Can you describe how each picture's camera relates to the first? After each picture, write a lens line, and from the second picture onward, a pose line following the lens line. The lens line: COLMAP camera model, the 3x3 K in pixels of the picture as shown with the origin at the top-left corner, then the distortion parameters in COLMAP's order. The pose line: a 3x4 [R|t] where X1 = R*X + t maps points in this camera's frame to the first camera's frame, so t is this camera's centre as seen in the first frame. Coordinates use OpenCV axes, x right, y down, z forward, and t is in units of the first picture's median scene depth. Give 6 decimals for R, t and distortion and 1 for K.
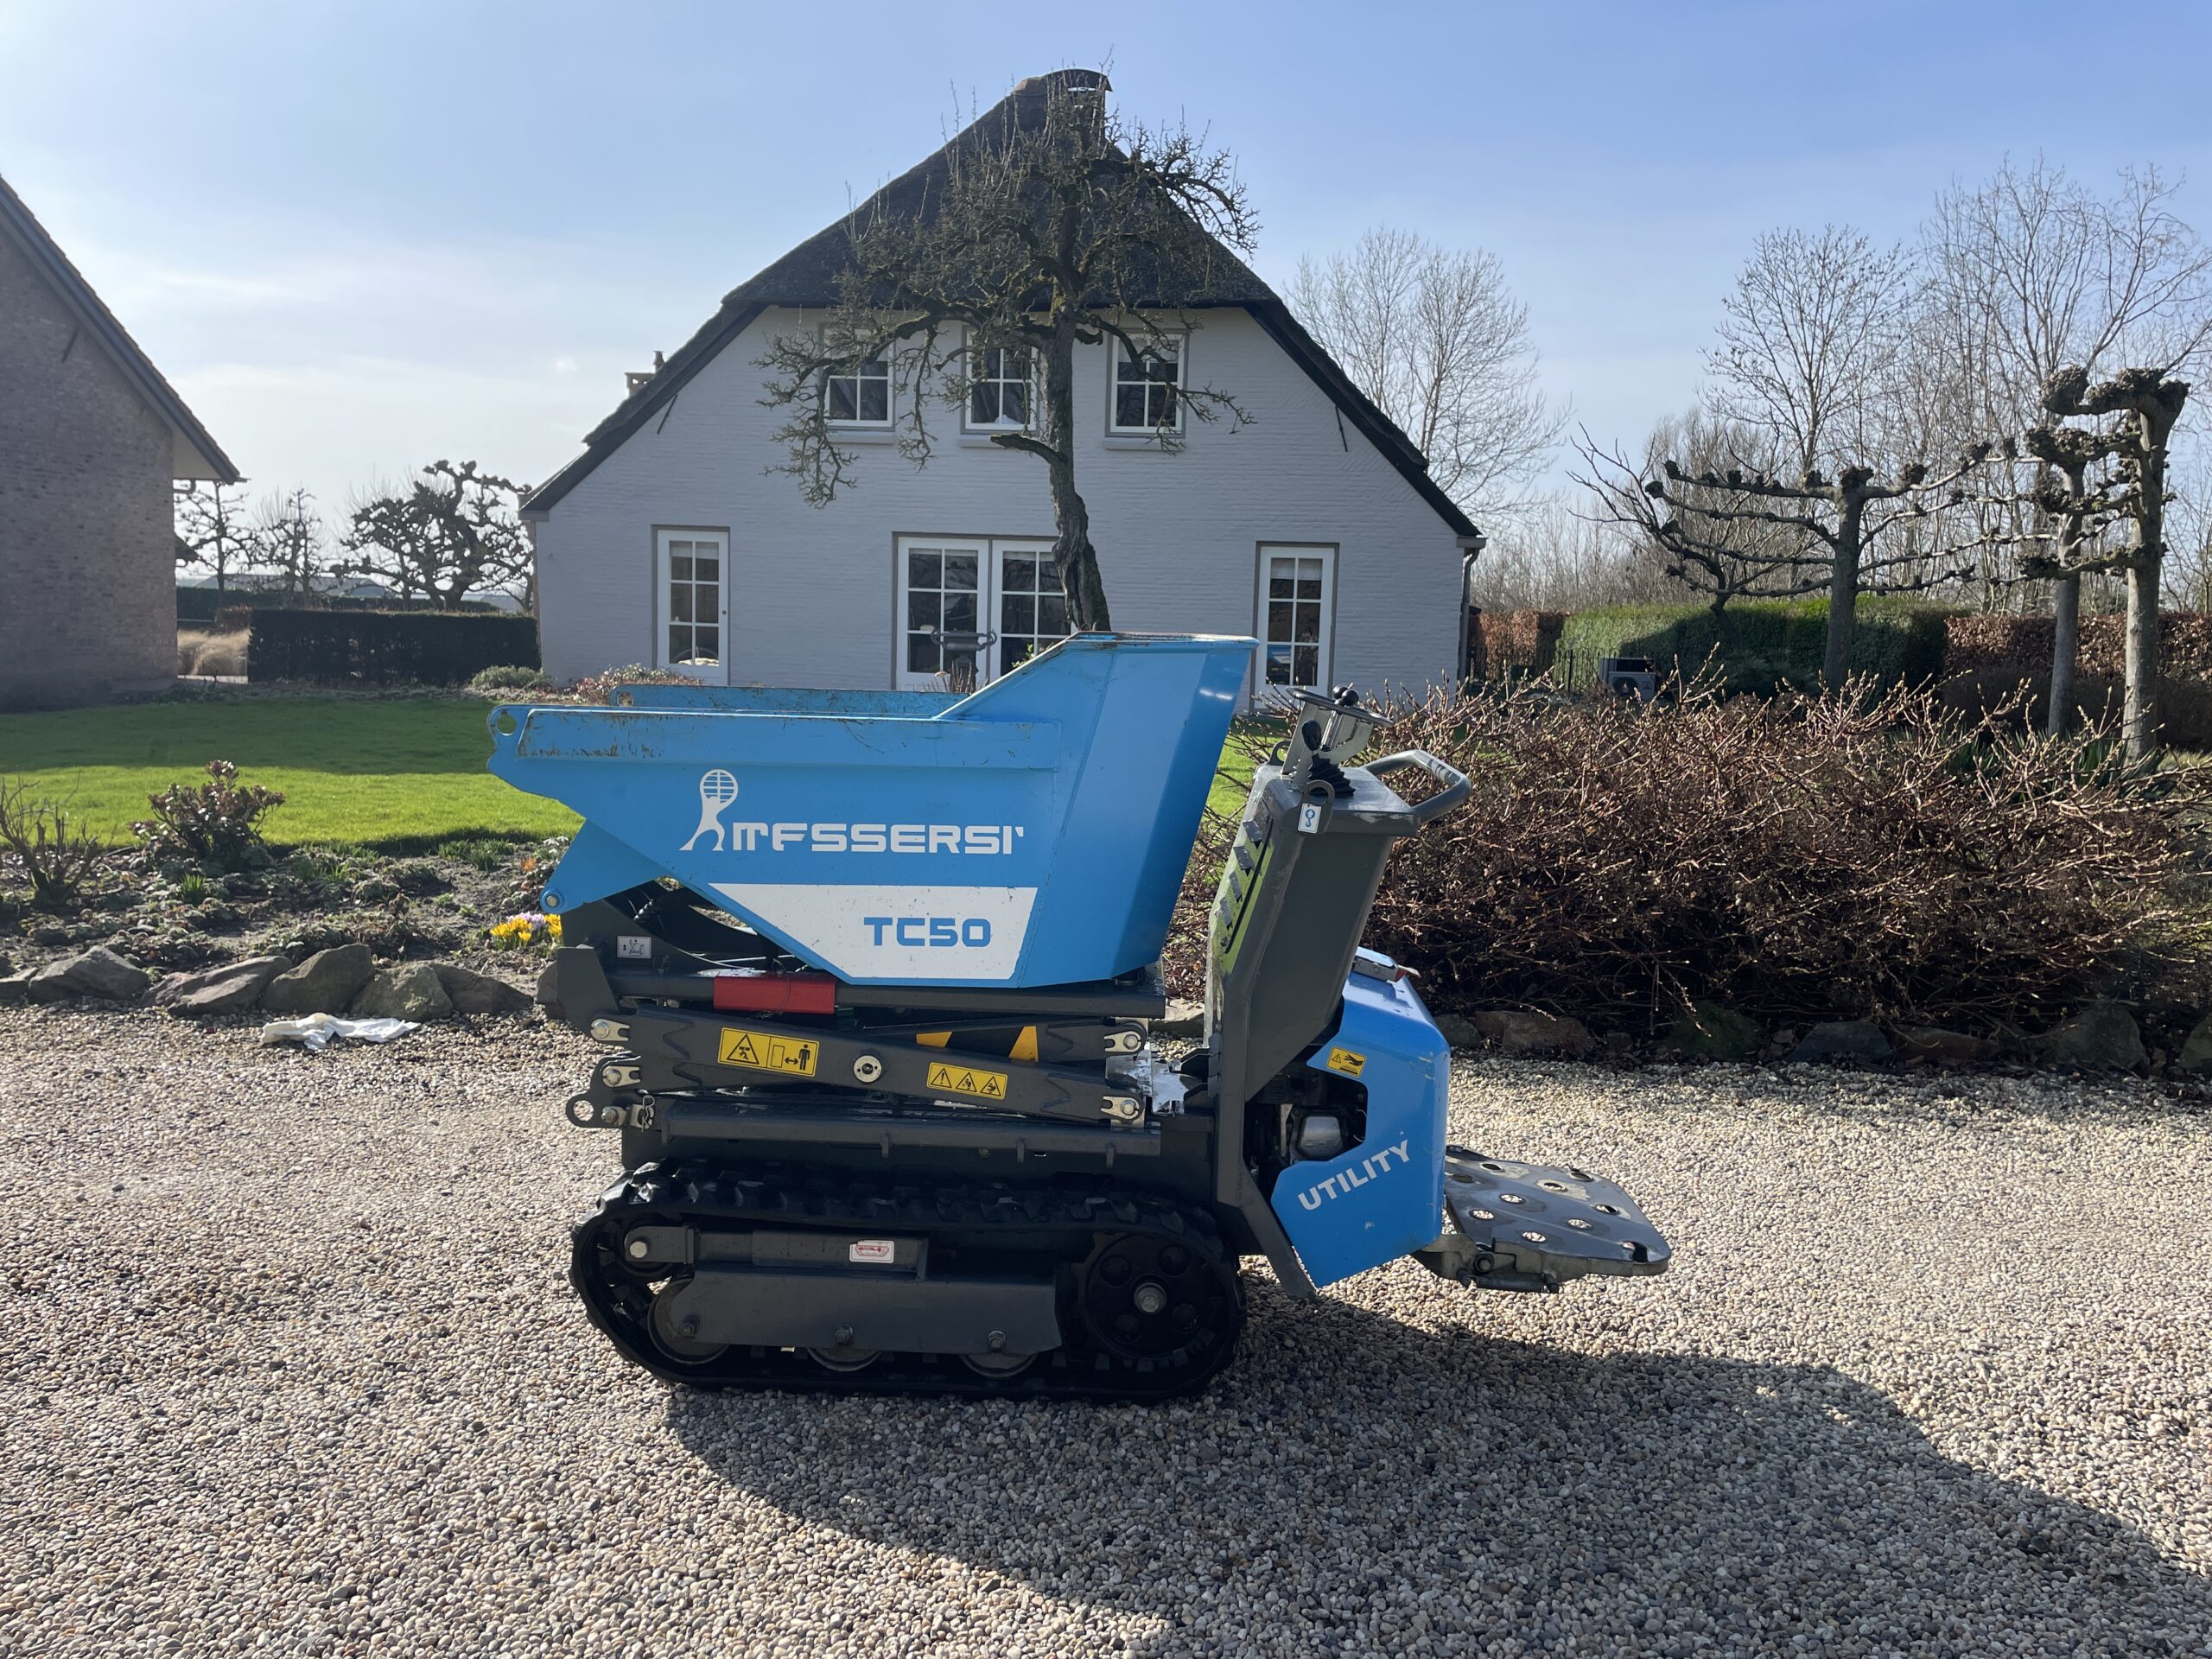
lens RADIAL K [[1659.2, 0, 1115.8], [0, 1659.2, 798.0], [0, 0, 1]] dist [0.094960, -0.121352]
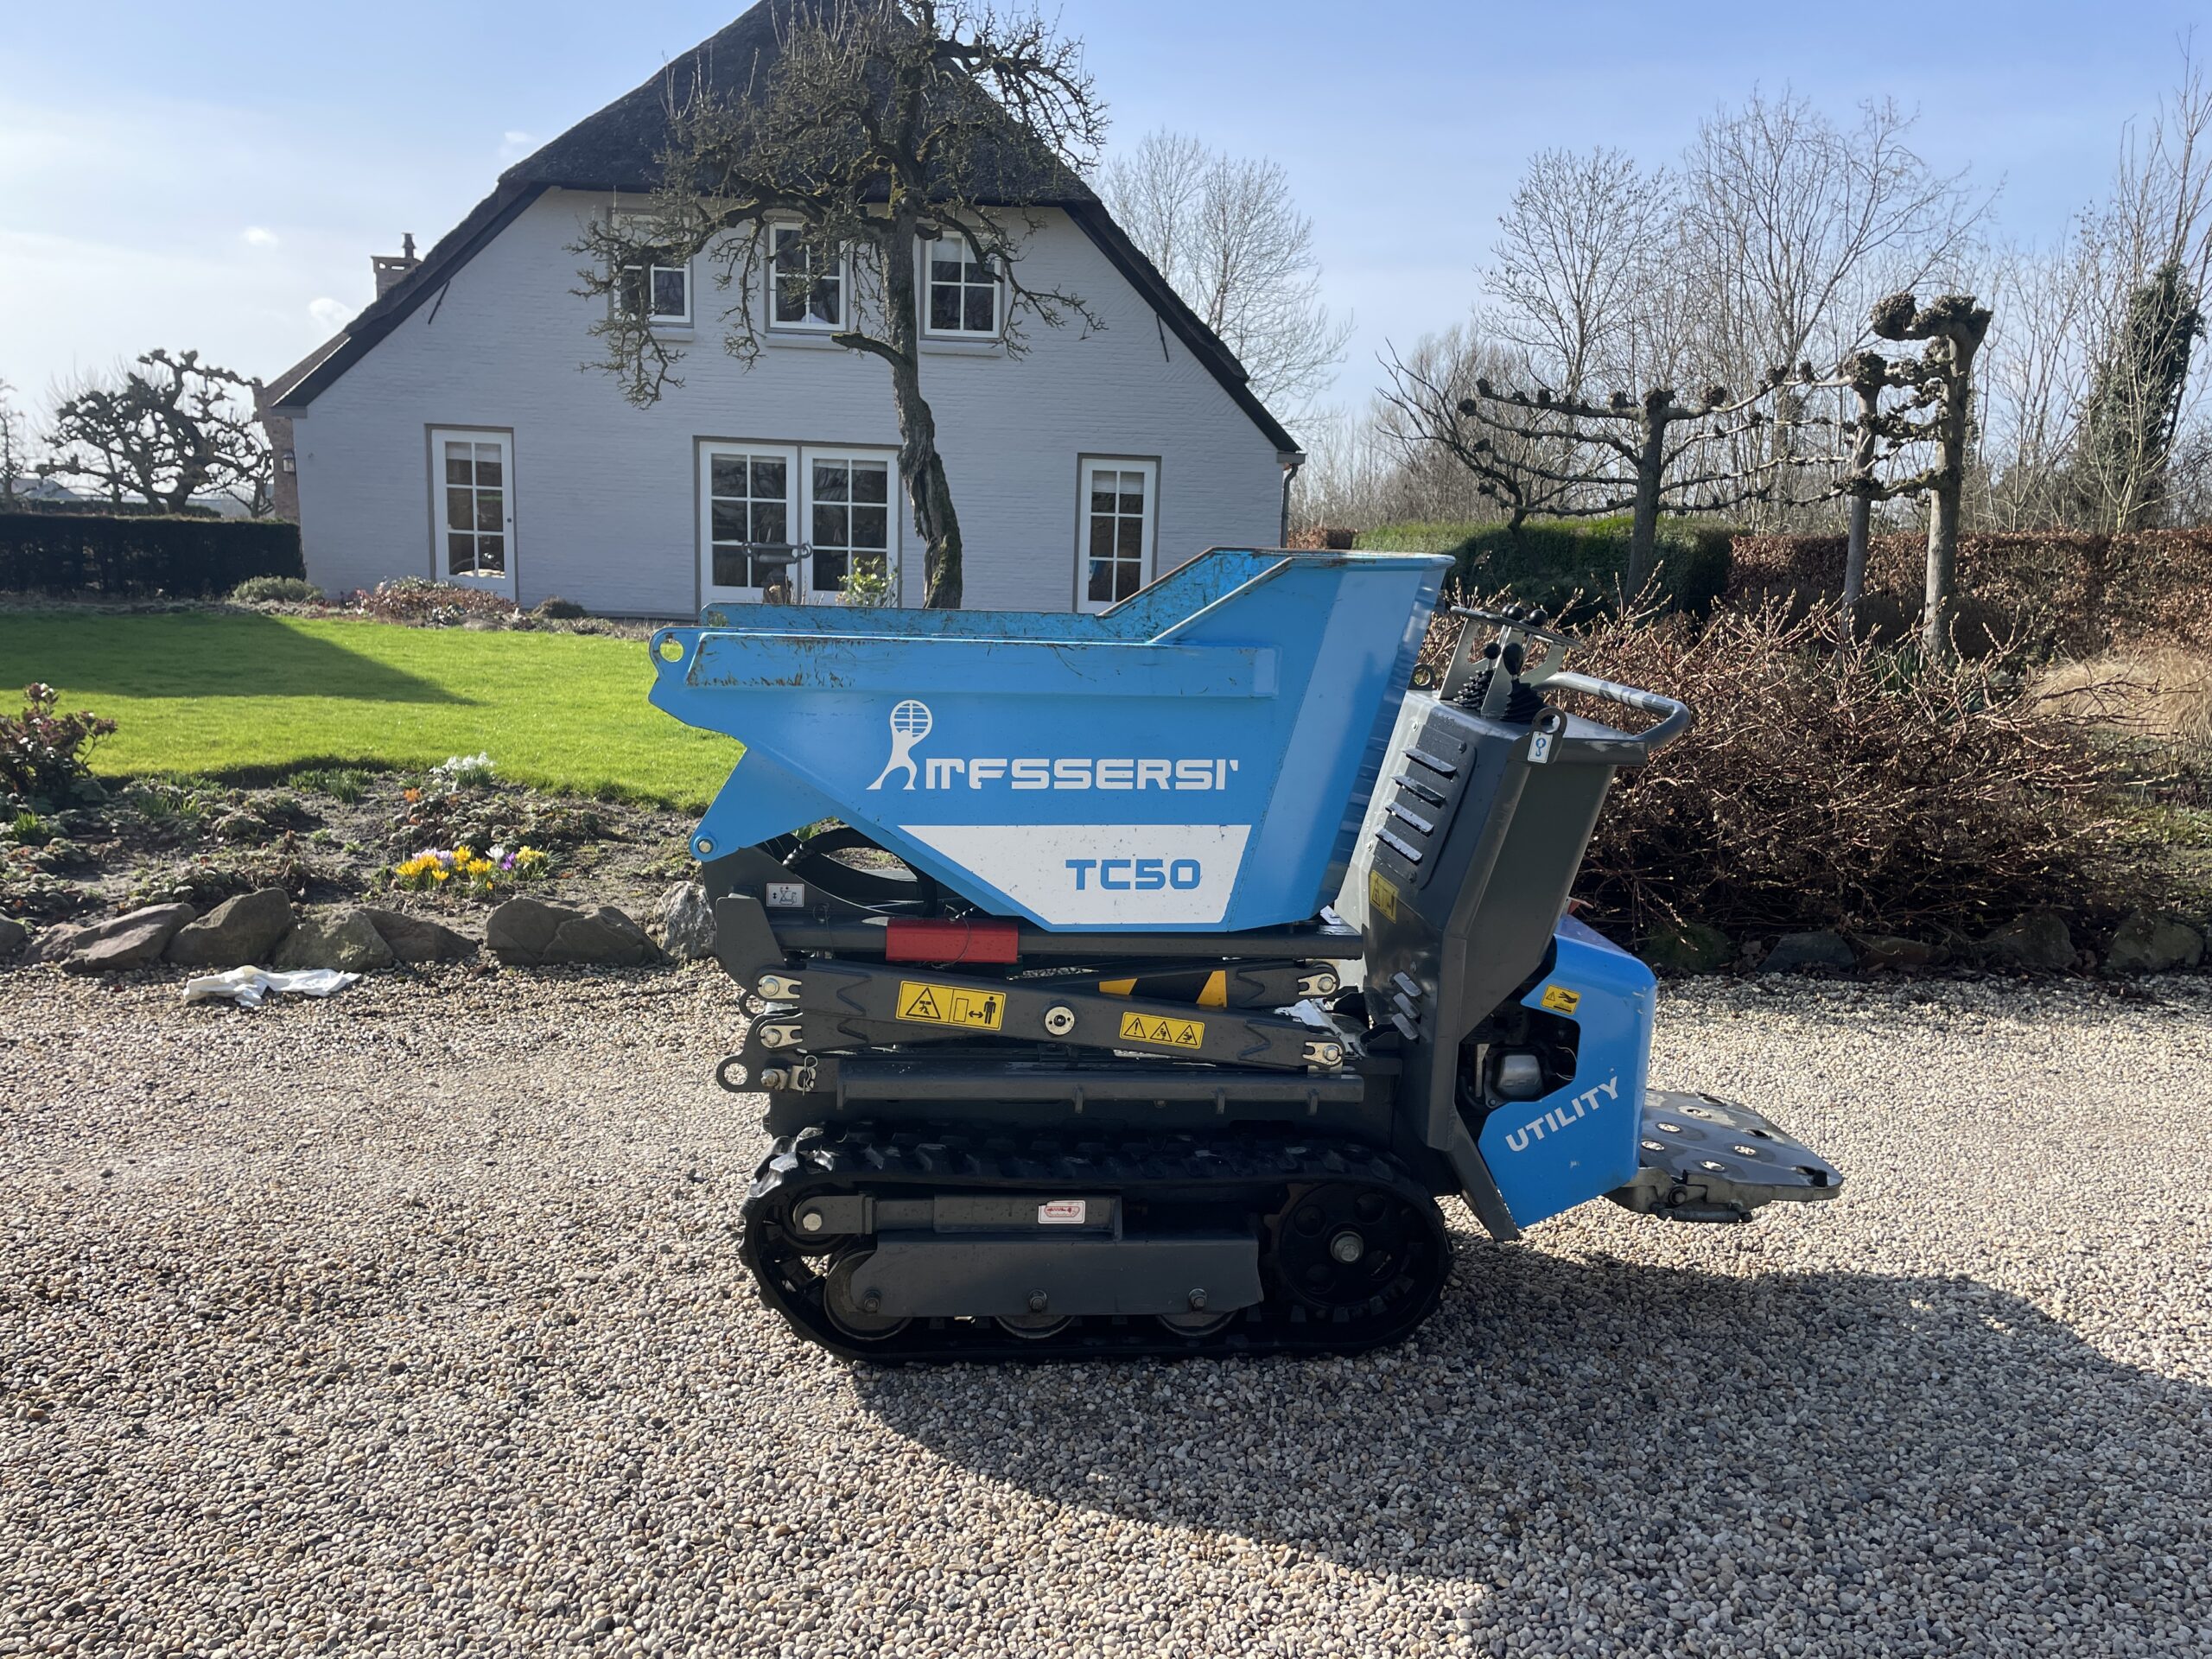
lens RADIAL K [[1660.6, 0, 1116.1], [0, 1660.6, 826.4], [0, 0, 1]] dist [0.094035, -0.118849]
pose [[0.990485, -0.016569, 0.136617, -0.236186], [0.007377, 0.997691, 0.067515, -0.008347], [-0.137420, -0.065865, 0.988321, 0.081920]]
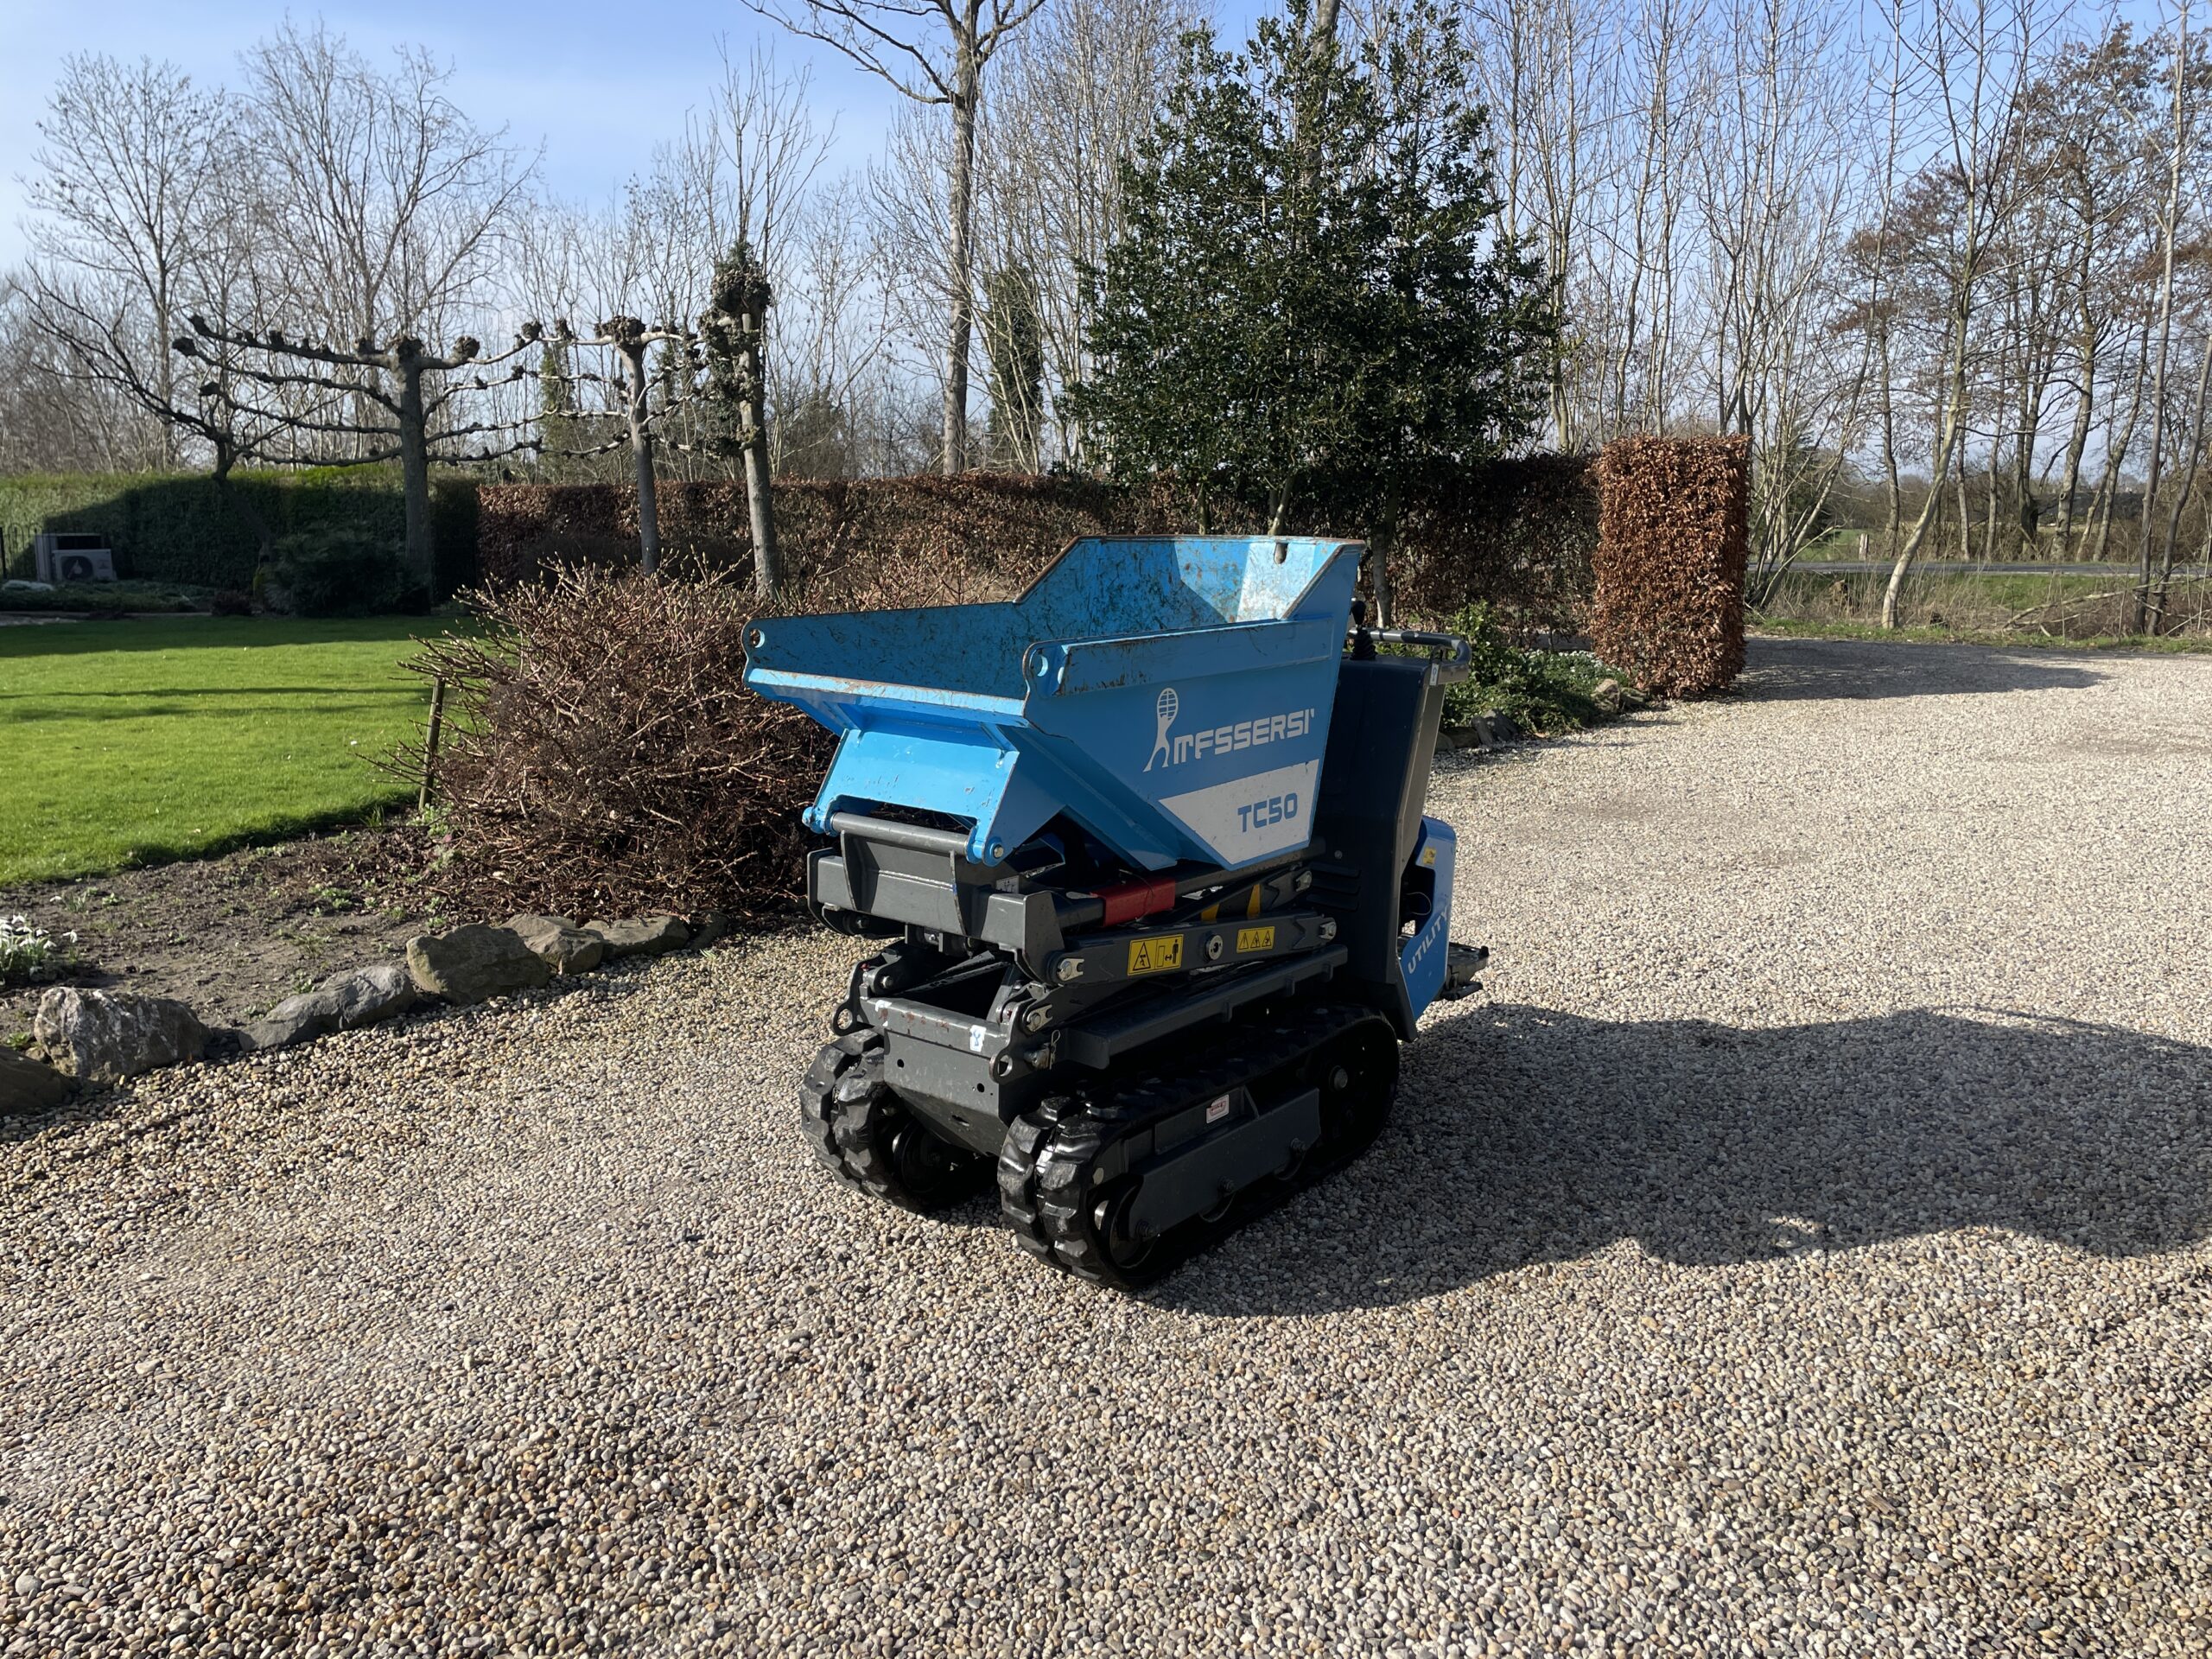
lens RADIAL K [[1661.3, 0, 1094.5], [0, 1661.3, 800.3], [0, 0, 1]] dist [0.094881, -0.119360]
pose [[0.602529, -0.162907, 0.781294, -1.006968], [0.099486, 0.986641, 0.129001, -0.079873], [-0.791872, 0.000001, 0.610687, 0.384532]]
